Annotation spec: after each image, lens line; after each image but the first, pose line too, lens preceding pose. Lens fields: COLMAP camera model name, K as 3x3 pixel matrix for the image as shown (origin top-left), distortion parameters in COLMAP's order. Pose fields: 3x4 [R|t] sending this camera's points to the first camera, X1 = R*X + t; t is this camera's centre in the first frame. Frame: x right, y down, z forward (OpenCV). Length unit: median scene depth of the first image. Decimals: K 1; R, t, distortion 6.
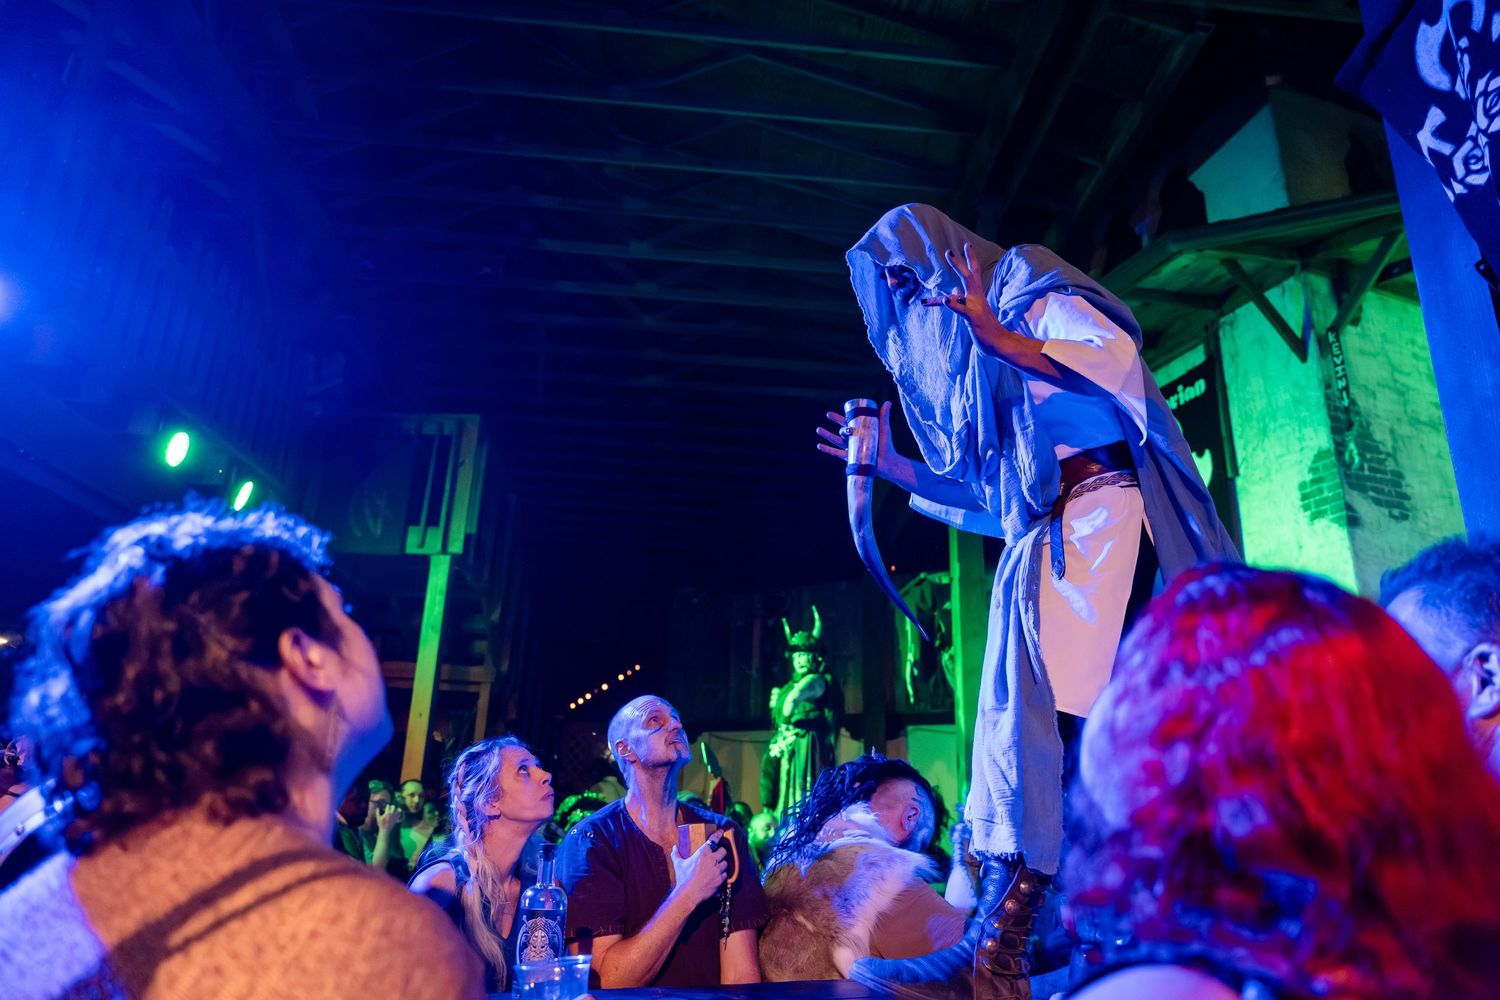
lens RADIAL K [[1029.7, 0, 751.8], [0, 1029.7, 466.6], [0, 0, 1]] dist [0.002287, -0.000955]
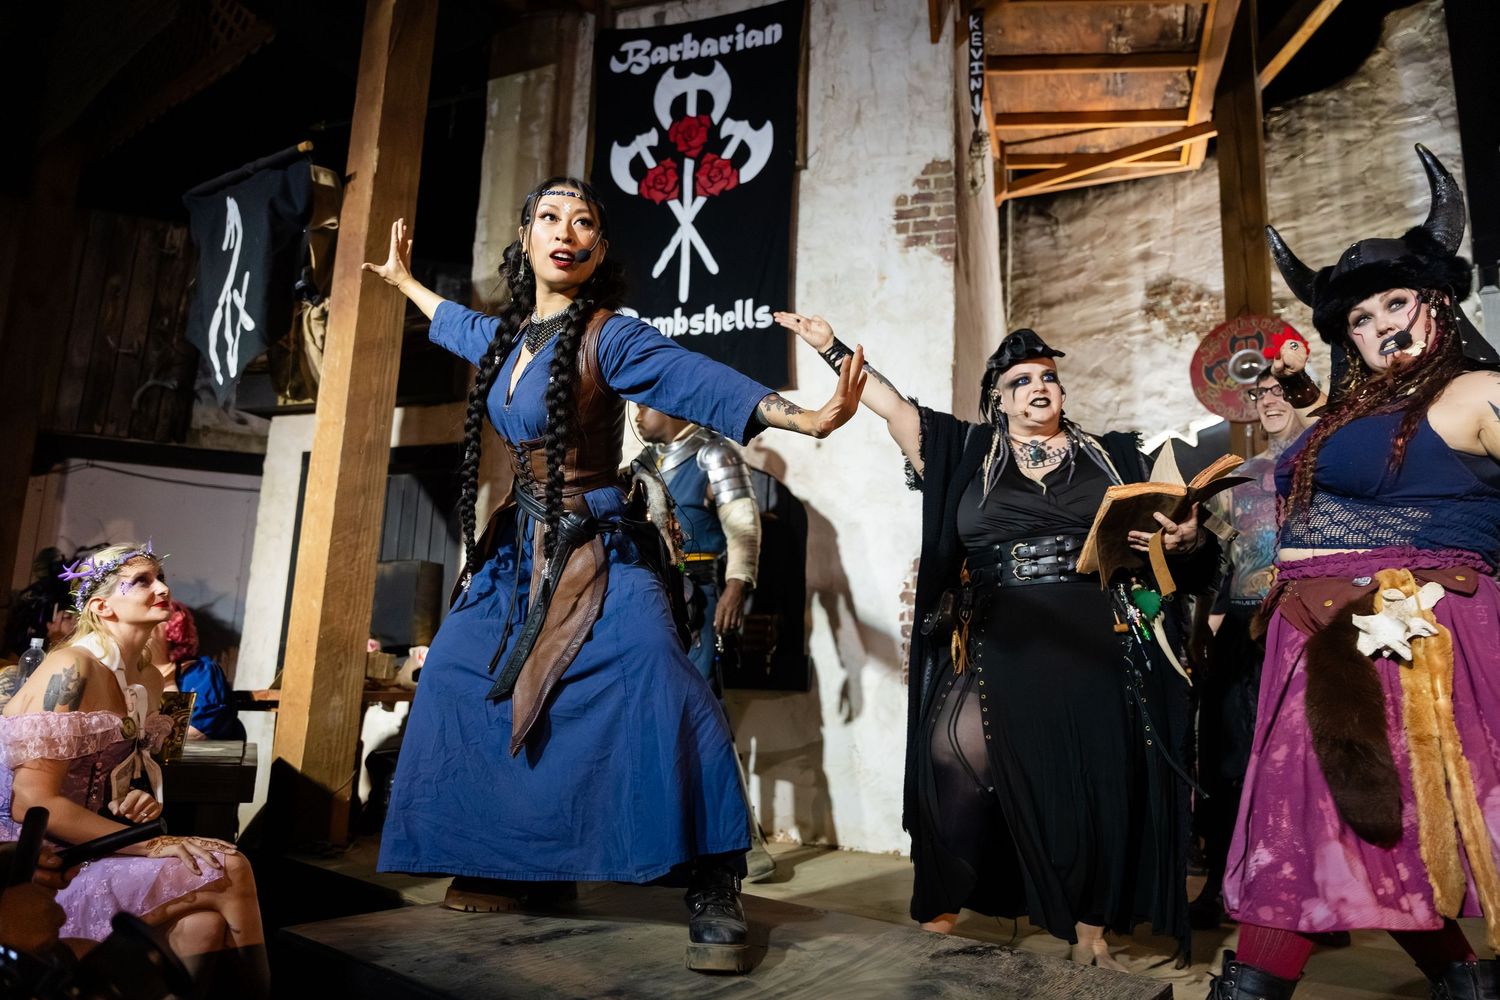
lens RADIAL K [[977.4, 0, 742.3], [0, 977.4, 498.2], [0, 0, 1]] dist [-0.001161, -0.003013]
pose [[0.643552, 0.131297, 0.754057, -0.035676], [-0.280662, 0.957035, 0.072892, 0.182911], [-0.712089, -0.258545, 0.652752, 0.508079]]
